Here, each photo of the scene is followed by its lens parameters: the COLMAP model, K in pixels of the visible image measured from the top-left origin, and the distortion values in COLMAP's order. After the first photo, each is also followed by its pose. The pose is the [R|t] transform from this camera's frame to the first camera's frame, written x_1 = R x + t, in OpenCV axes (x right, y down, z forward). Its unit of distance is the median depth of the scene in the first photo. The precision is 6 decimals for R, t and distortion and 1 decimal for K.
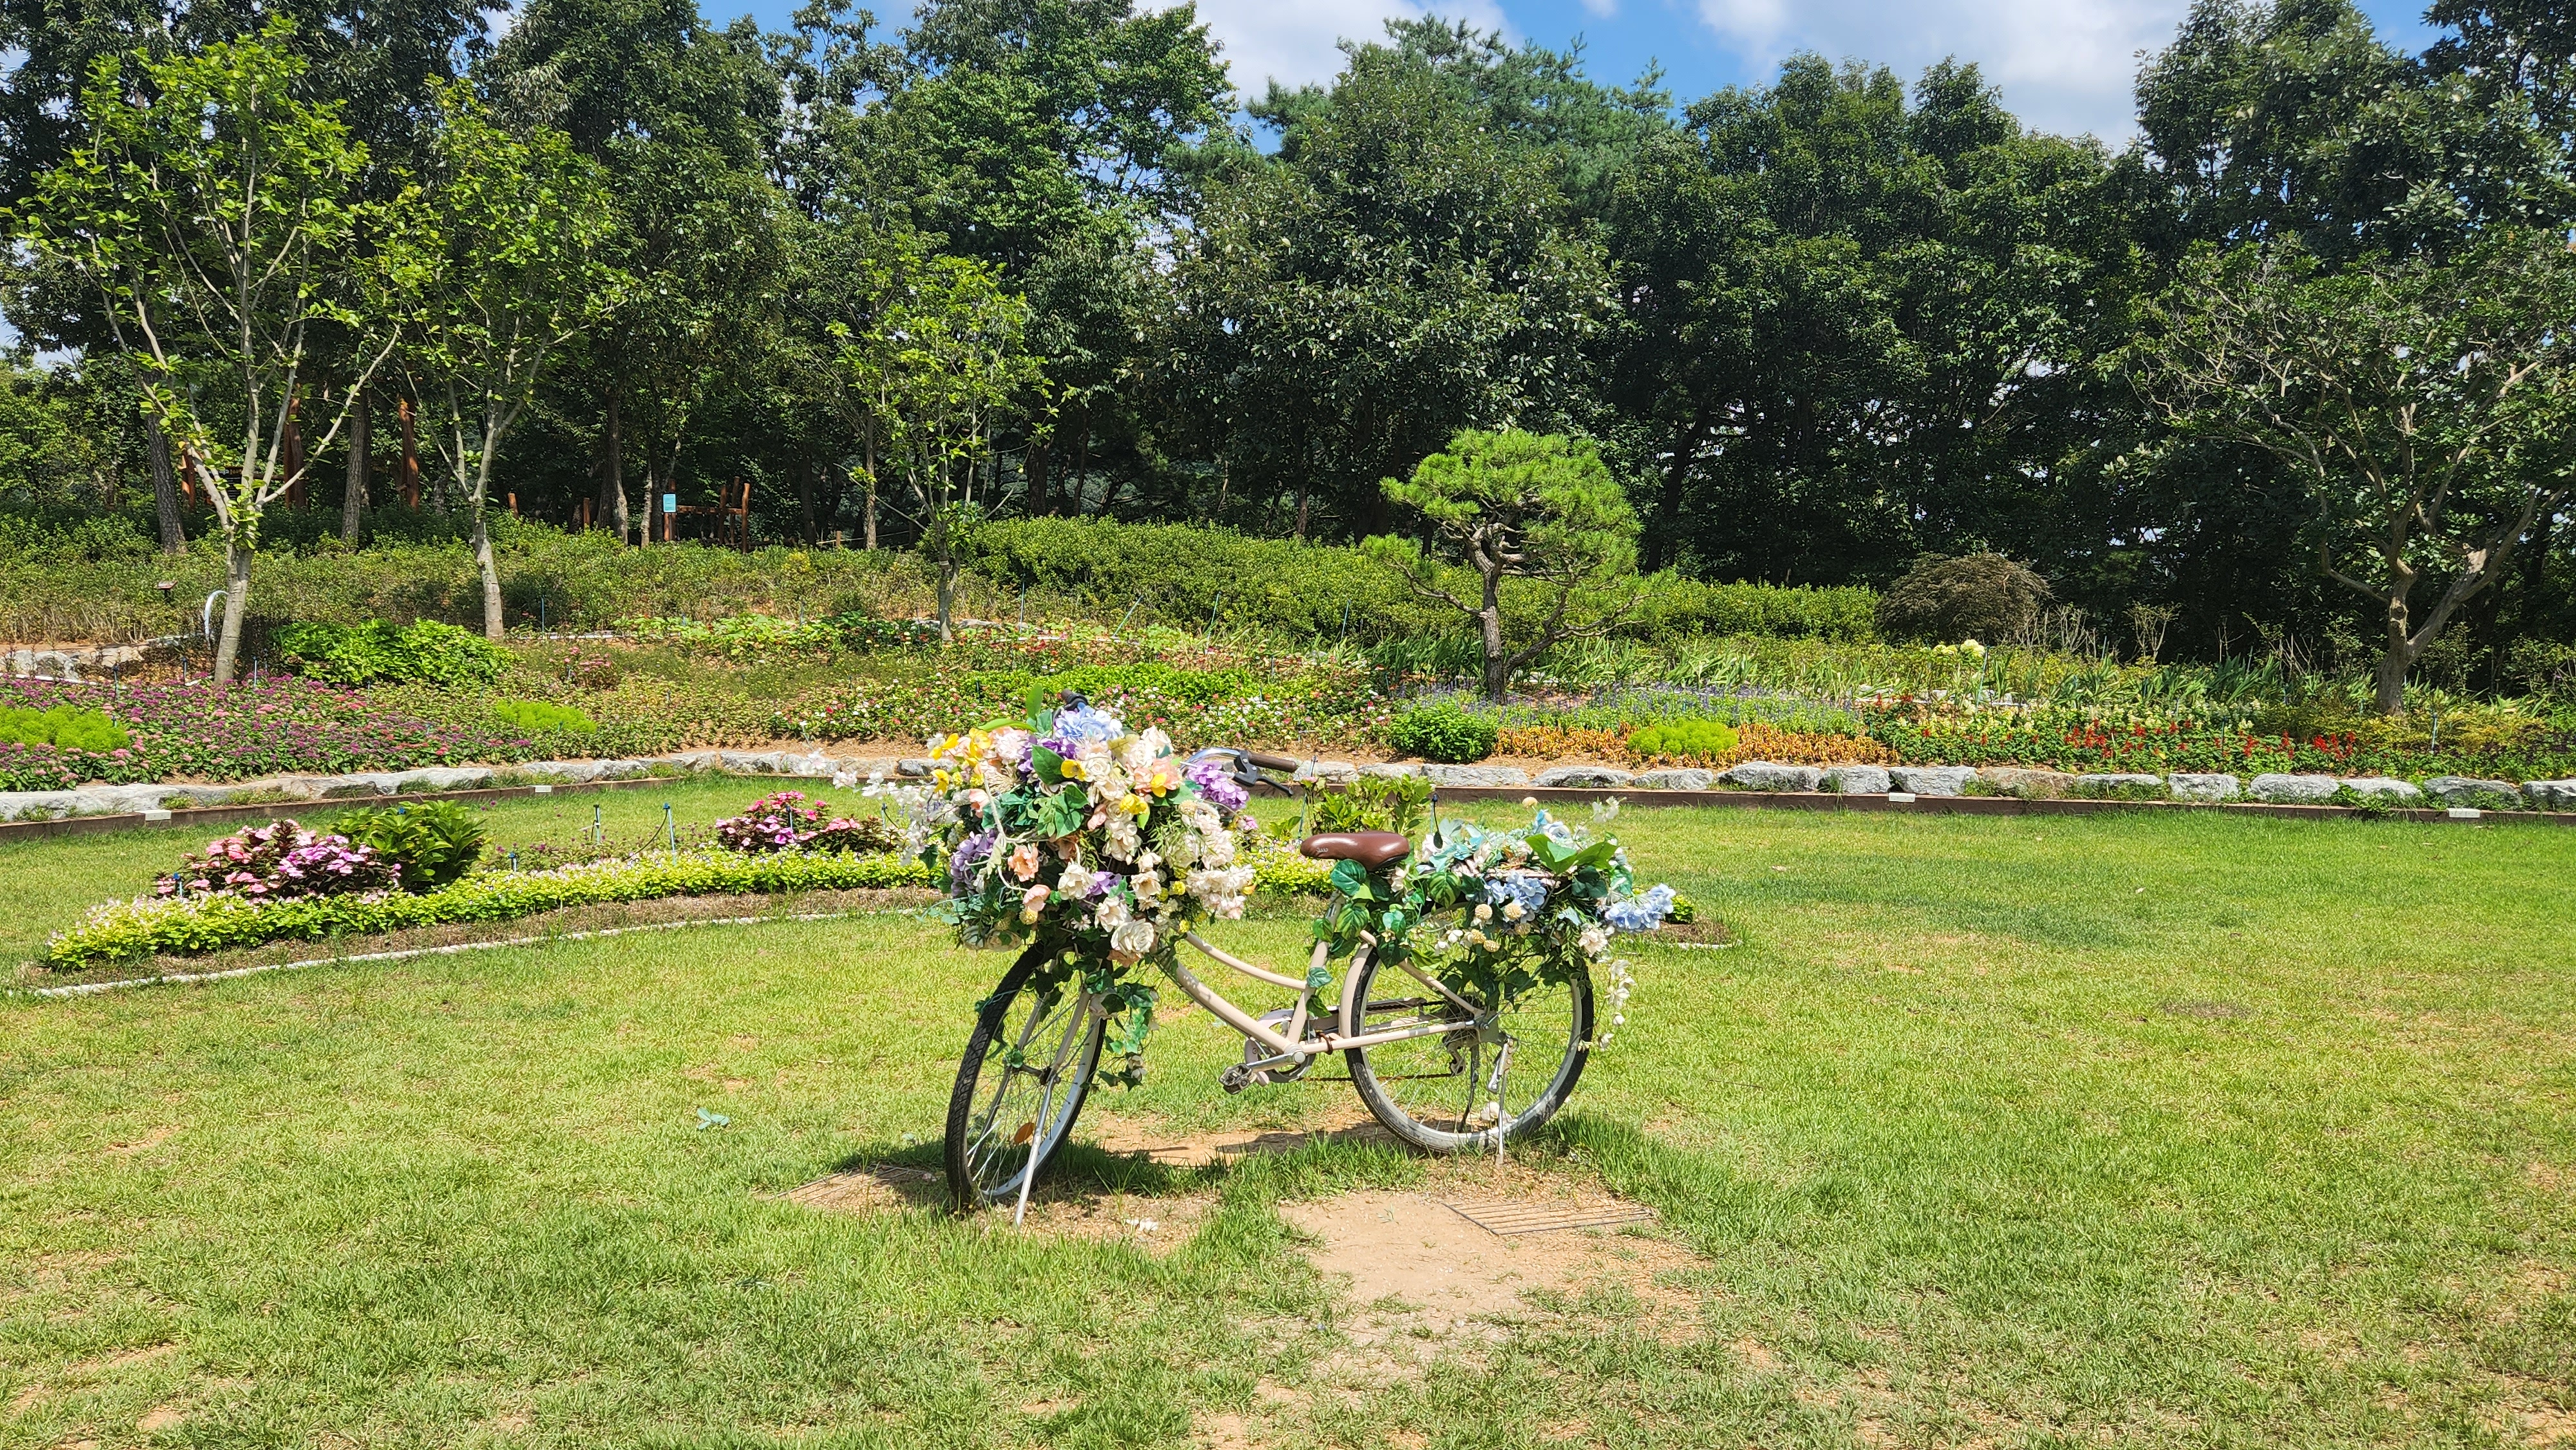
lens RADIAL K [[1966.0, 0, 1286.5], [0, 1966.0, 726.0], [0, 0, 1]] dist [0.003390, -0.002241]
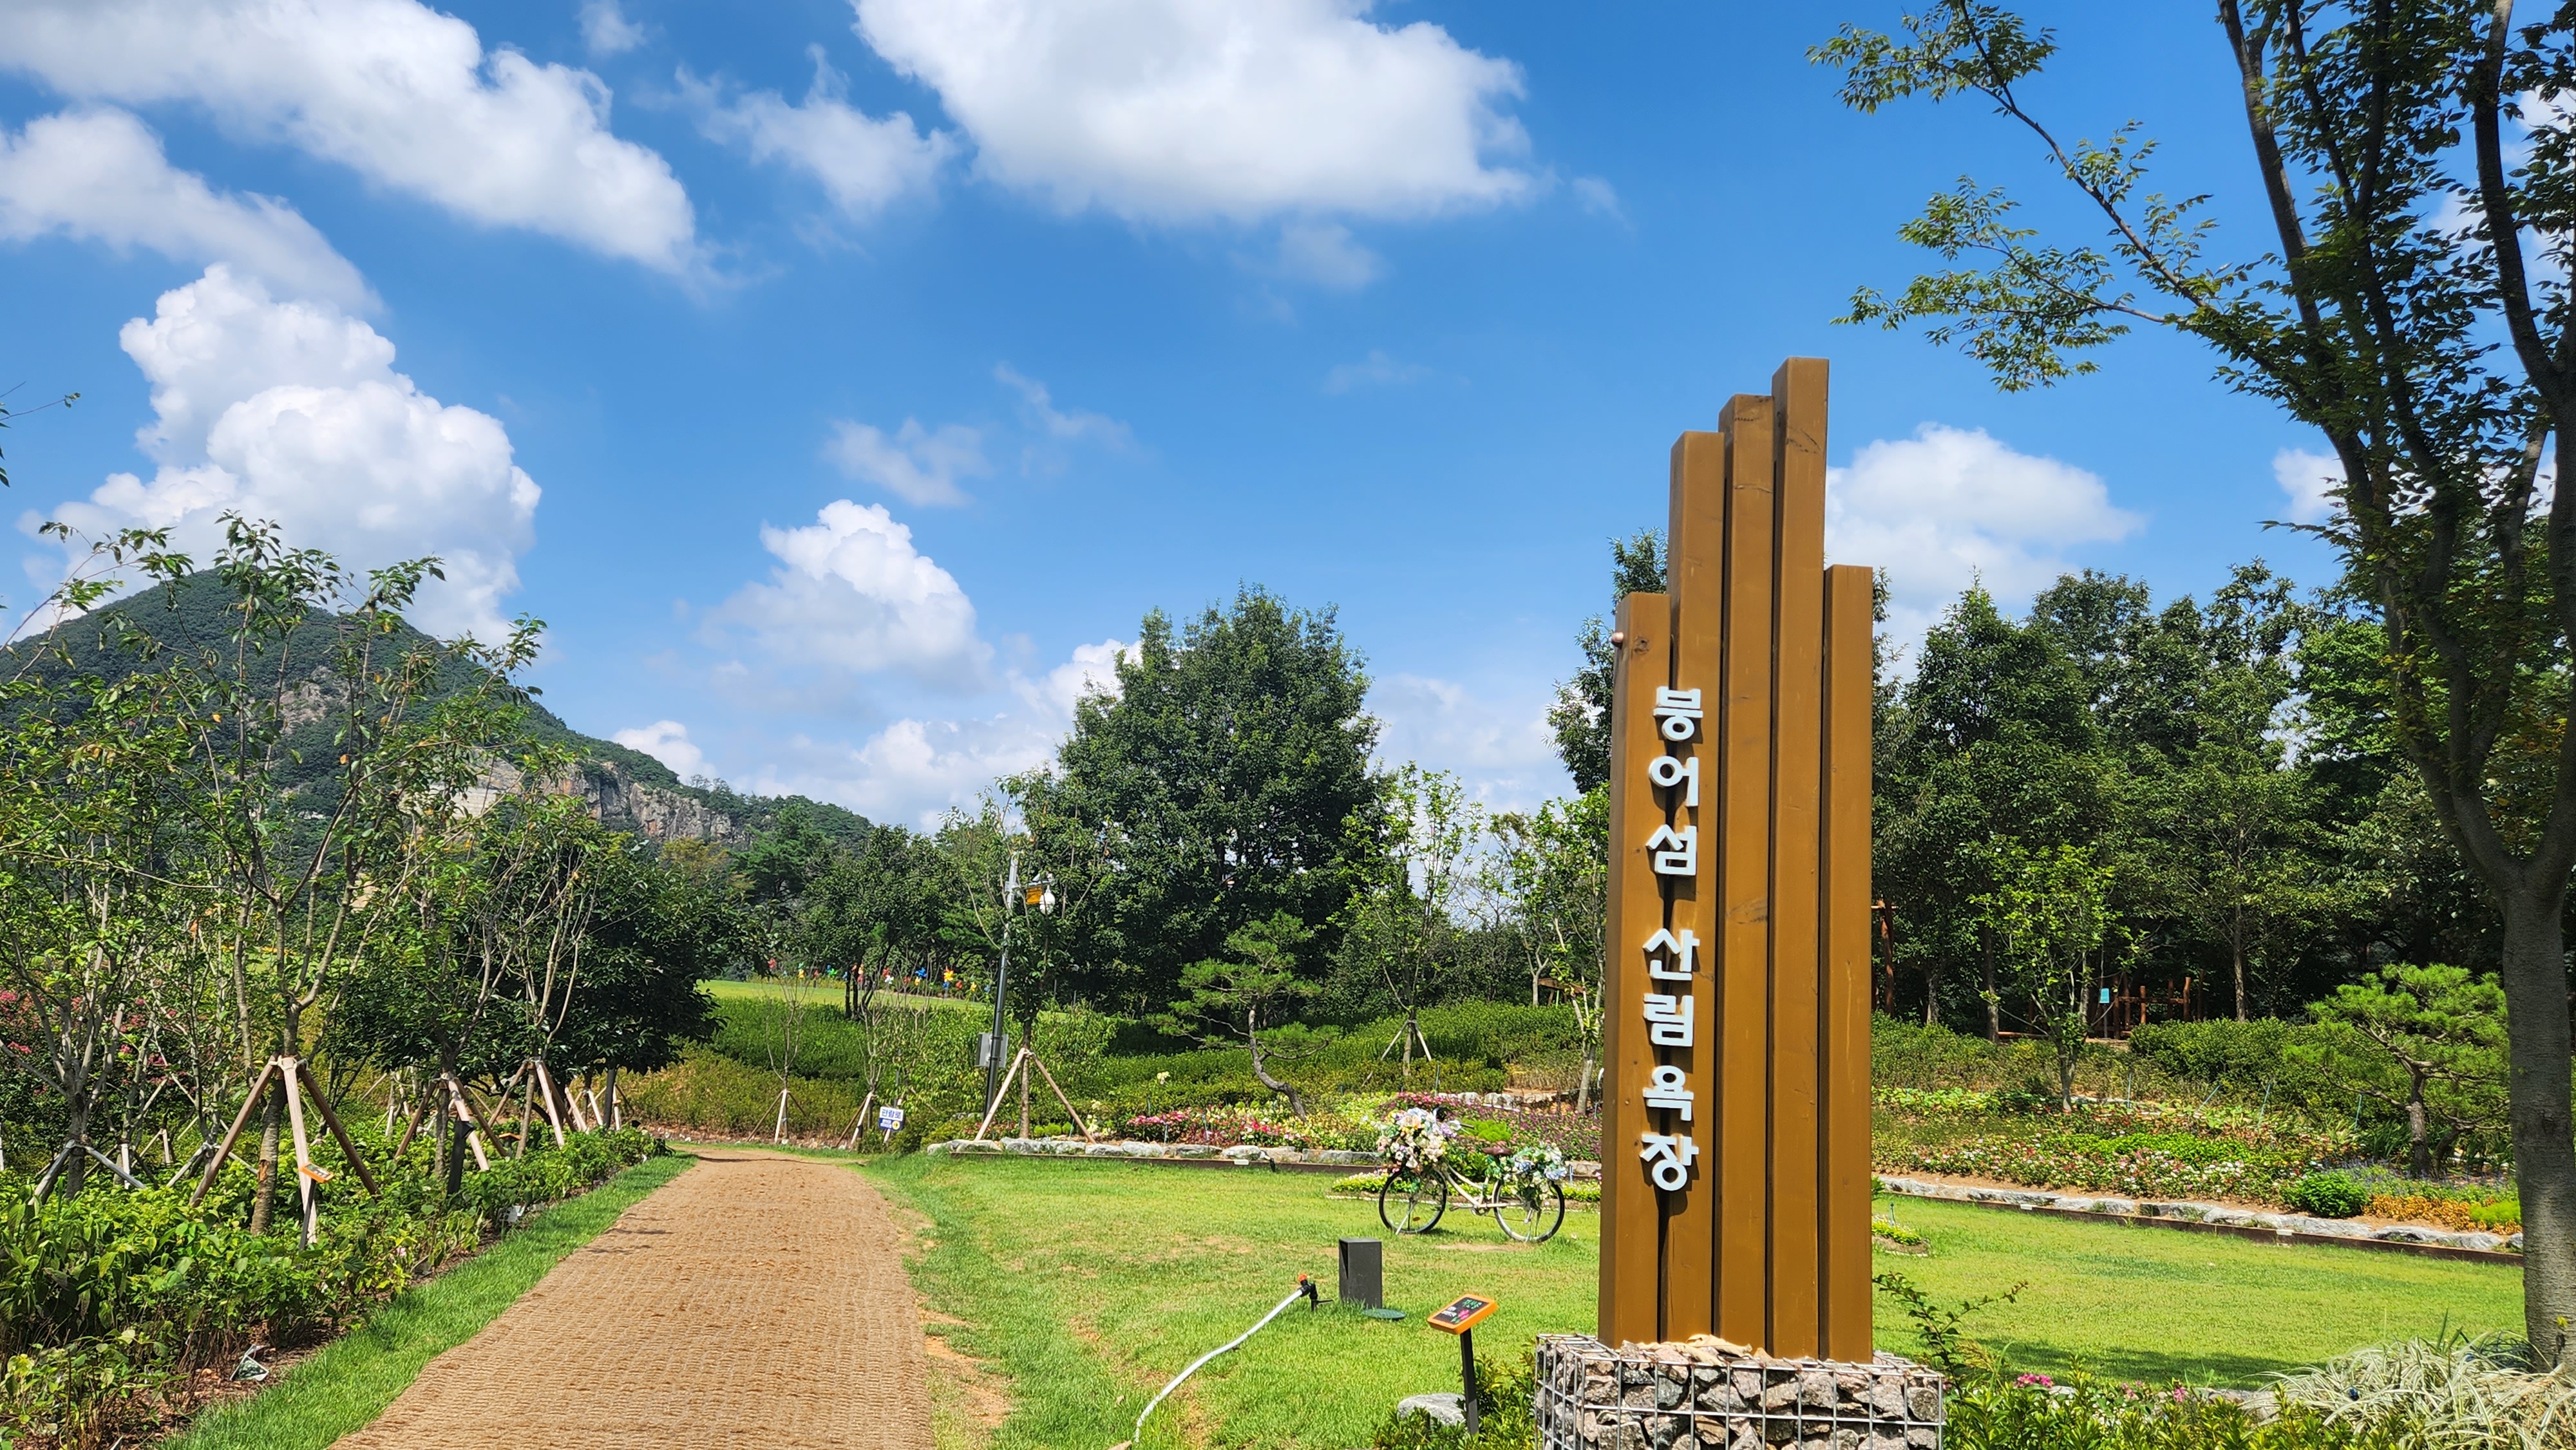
lens RADIAL K [[1966.0, 0, 1288.0], [0, 1966.0, 725.4], [0, 0, 1]] dist [0.003390, -0.002241]
pose [[0.657183, -0.104015, -0.746519, 0.611717], [-0.074530, 0.976610, -0.201686, 0.013424], [0.750037, 0.188183, 0.634060, -0.414205]]
